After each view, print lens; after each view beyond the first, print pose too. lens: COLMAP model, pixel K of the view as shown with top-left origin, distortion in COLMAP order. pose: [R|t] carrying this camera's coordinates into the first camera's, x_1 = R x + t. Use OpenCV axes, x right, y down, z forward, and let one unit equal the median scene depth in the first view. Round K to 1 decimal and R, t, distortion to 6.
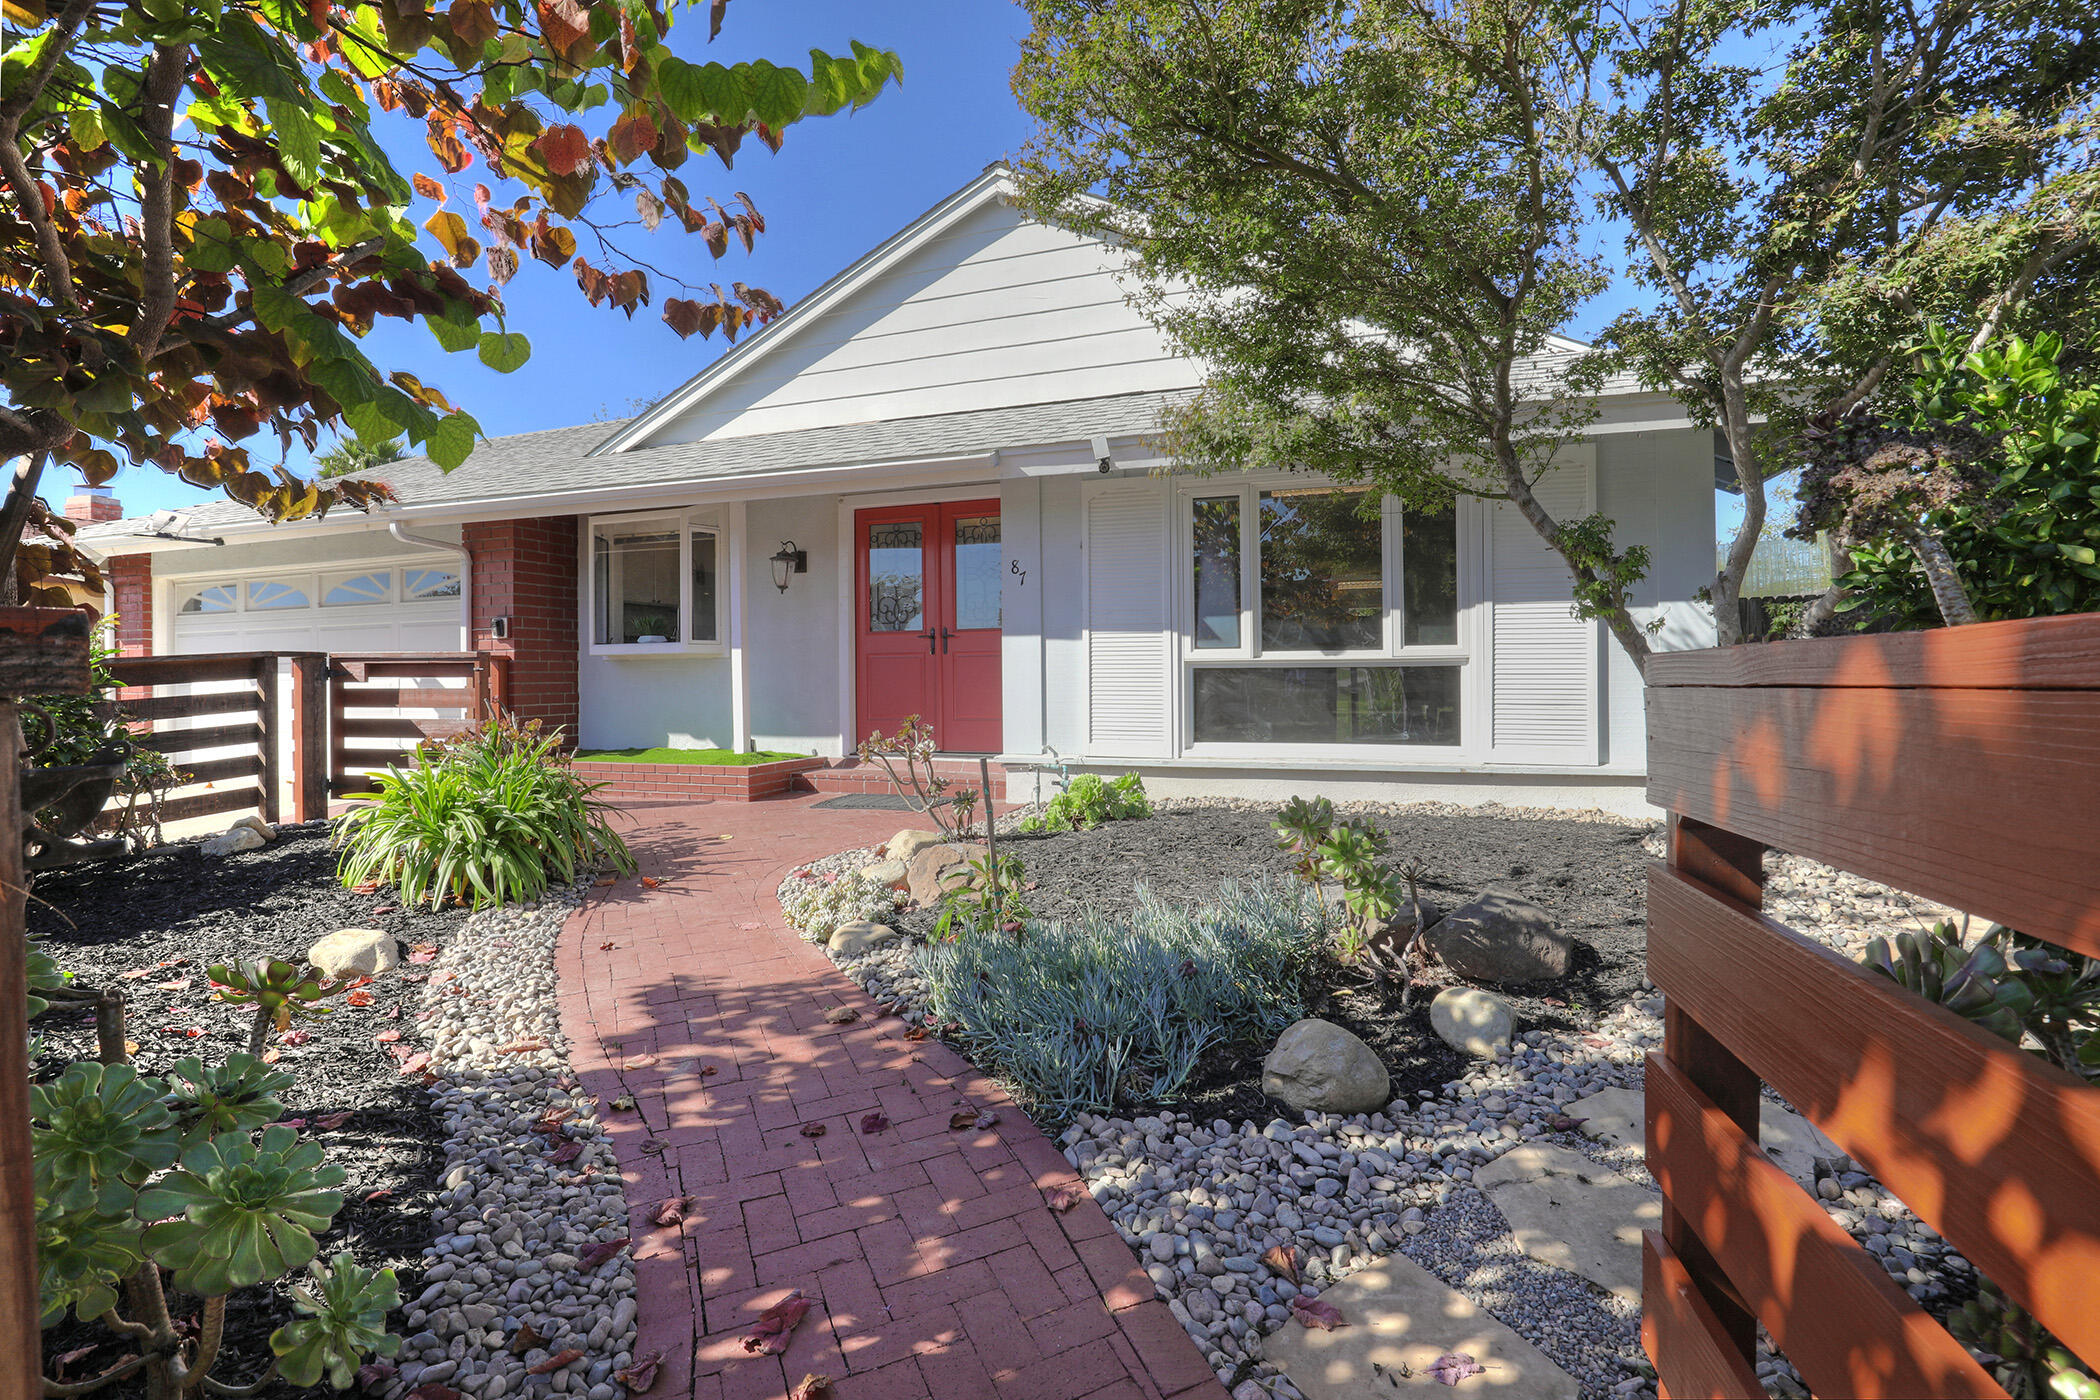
lens RADIAL K [[972.4, 0, 1050.0], [0, 972.4, 700.0], [0, 0, 1]] dist [-0.036048, 0.000264]
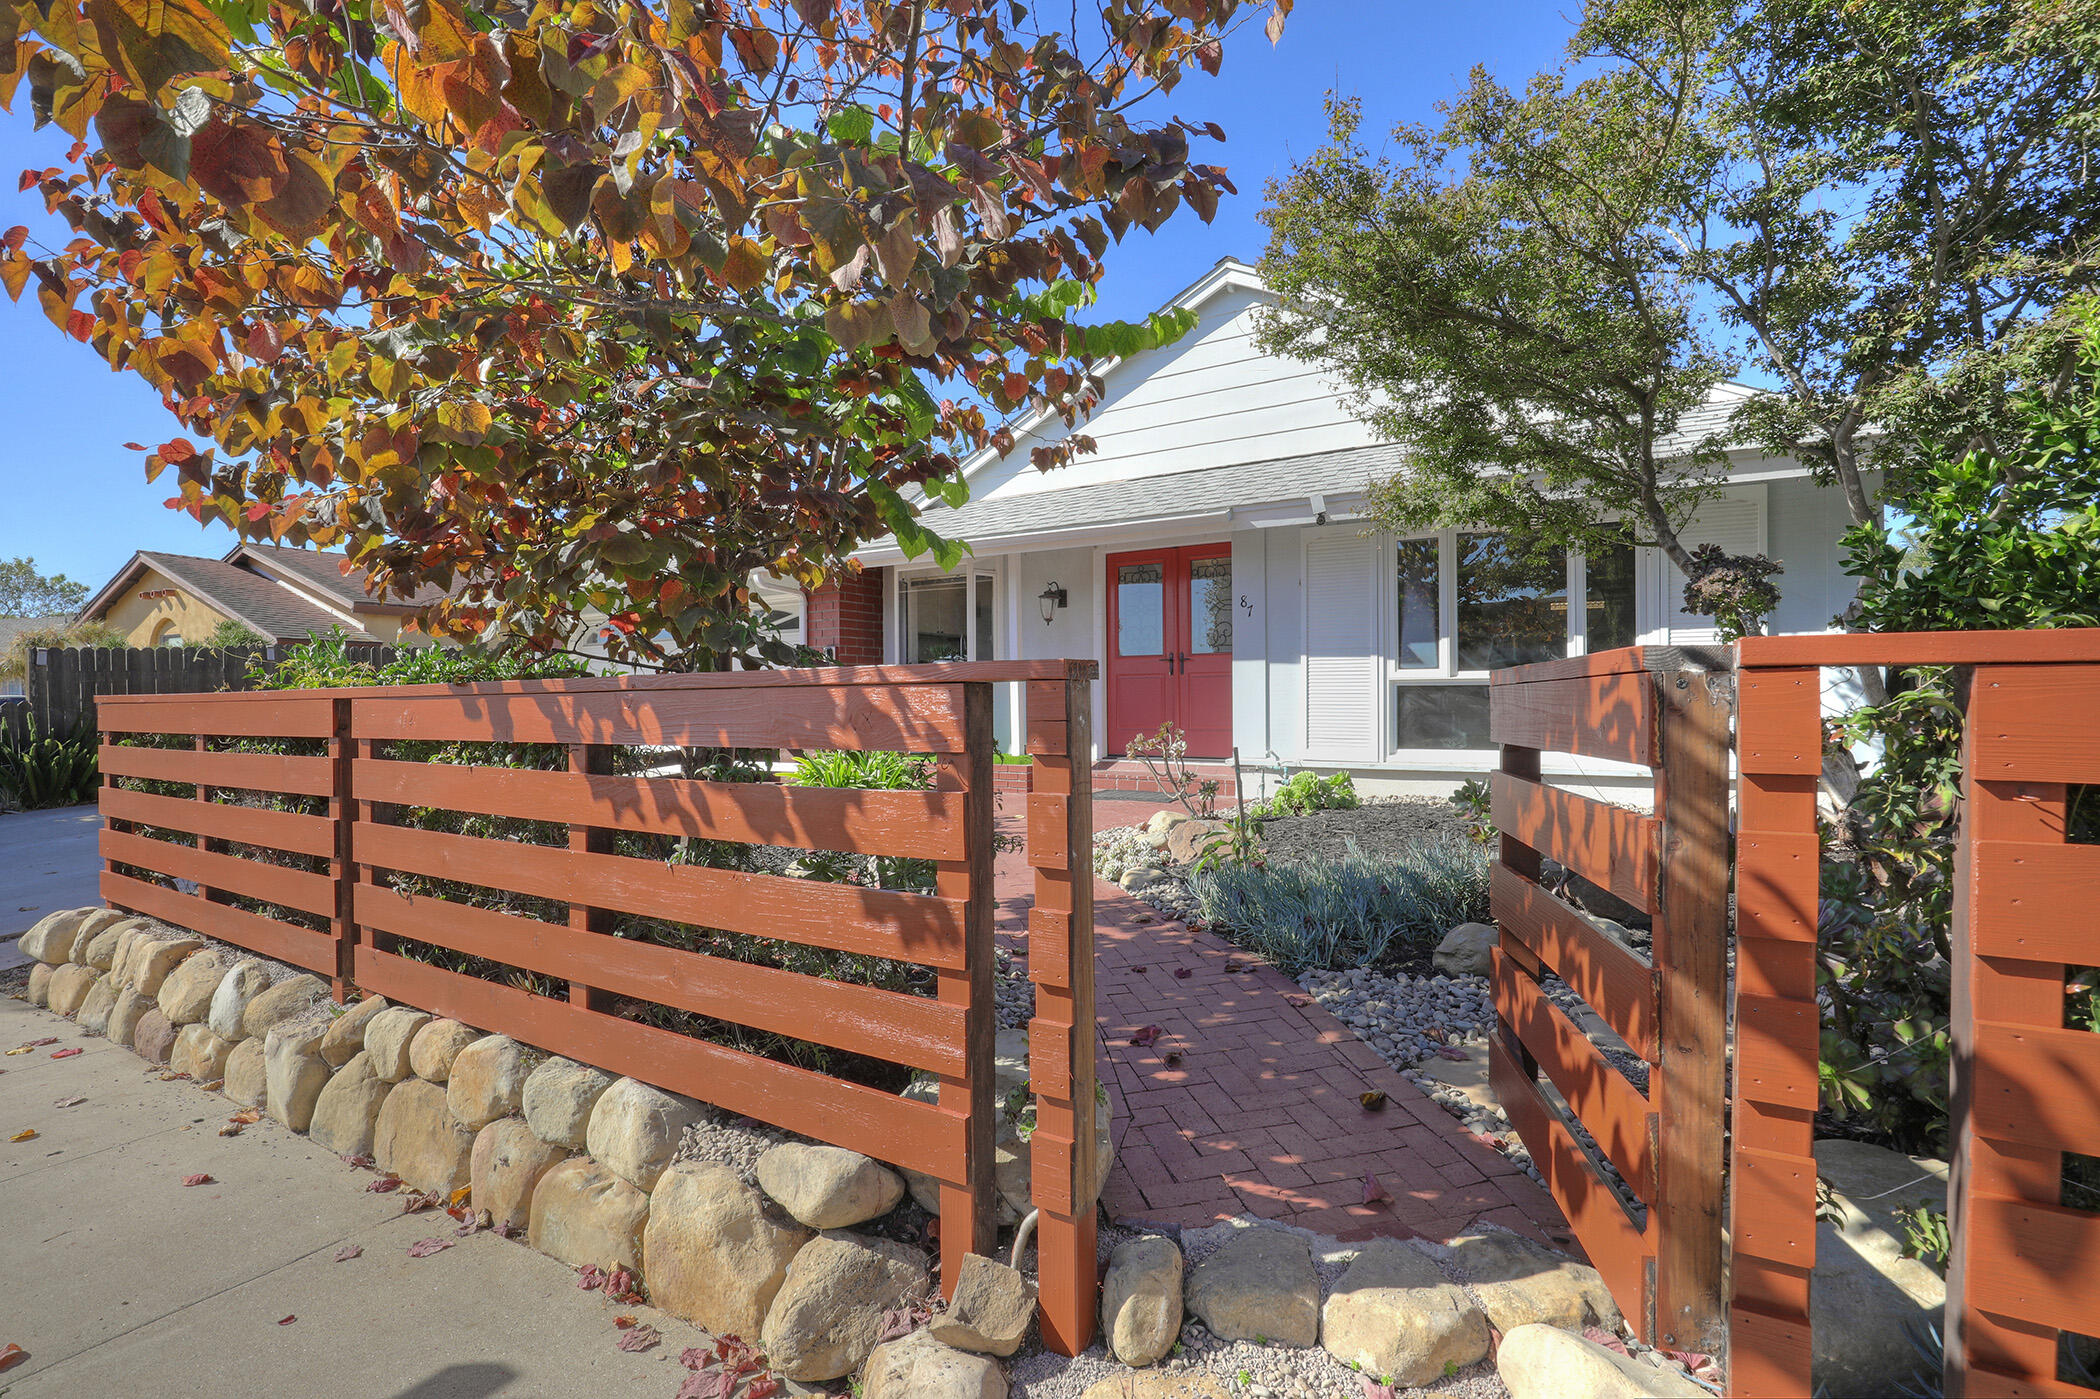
lens RADIAL K [[939.0, 0, 1111.8], [0, 939.0, 717.3], [0, 0, 1]] dist [-0.034795, 0.000029]
pose [[0.987566, 0.004783, -0.157134, -0.025476], [-0.005407, 0.999979, -0.003544, 0.018354], [0.157114, 0.004349, 0.987571, -0.292810]]
